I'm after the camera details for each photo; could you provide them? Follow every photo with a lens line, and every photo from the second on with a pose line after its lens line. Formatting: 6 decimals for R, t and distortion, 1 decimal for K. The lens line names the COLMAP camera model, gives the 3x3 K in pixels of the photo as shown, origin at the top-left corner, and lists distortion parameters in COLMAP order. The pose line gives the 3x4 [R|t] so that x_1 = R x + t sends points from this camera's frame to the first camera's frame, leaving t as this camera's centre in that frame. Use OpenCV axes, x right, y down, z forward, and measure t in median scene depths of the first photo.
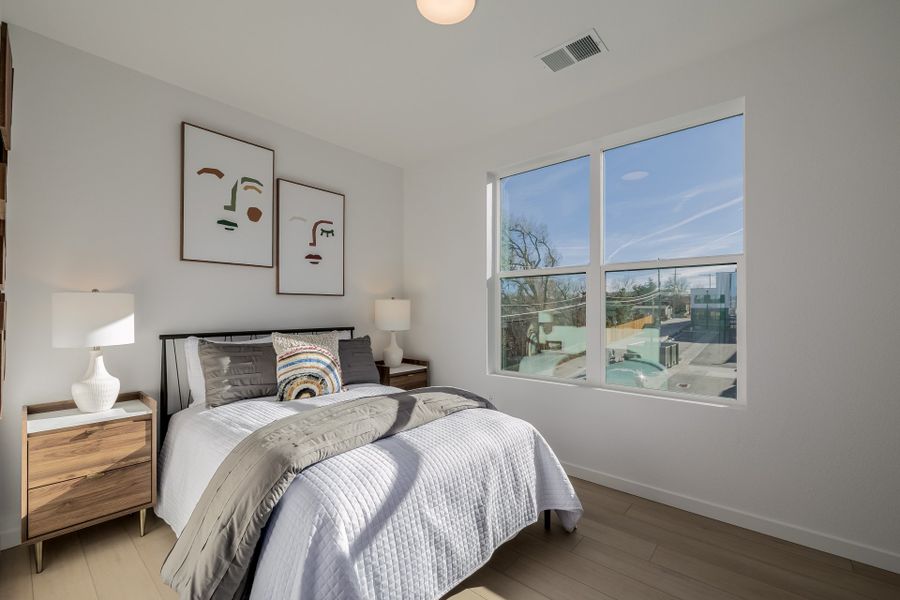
lens RADIAL K [[374.2, 0, 449.9], [0, 374.2, 306.8], [0, 0, 1]] dist [-0.007948, -0.000252]
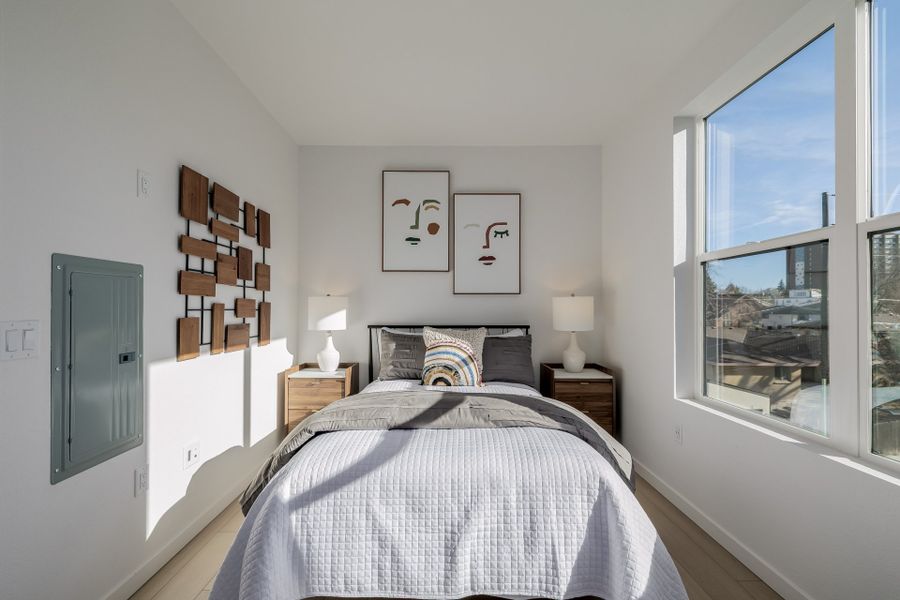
lens RADIAL K [[374.2, 0, 453.3], [0, 374.2, 303.9], [0, 0, 1]] dist [-0.007948, -0.000252]
pose [[0.666681, -0.006524, -0.745314, 0.480058], [0.003097, 0.999977, -0.005984, 0.004229], [0.745336, 0.001681, 0.666686, 0.275058]]
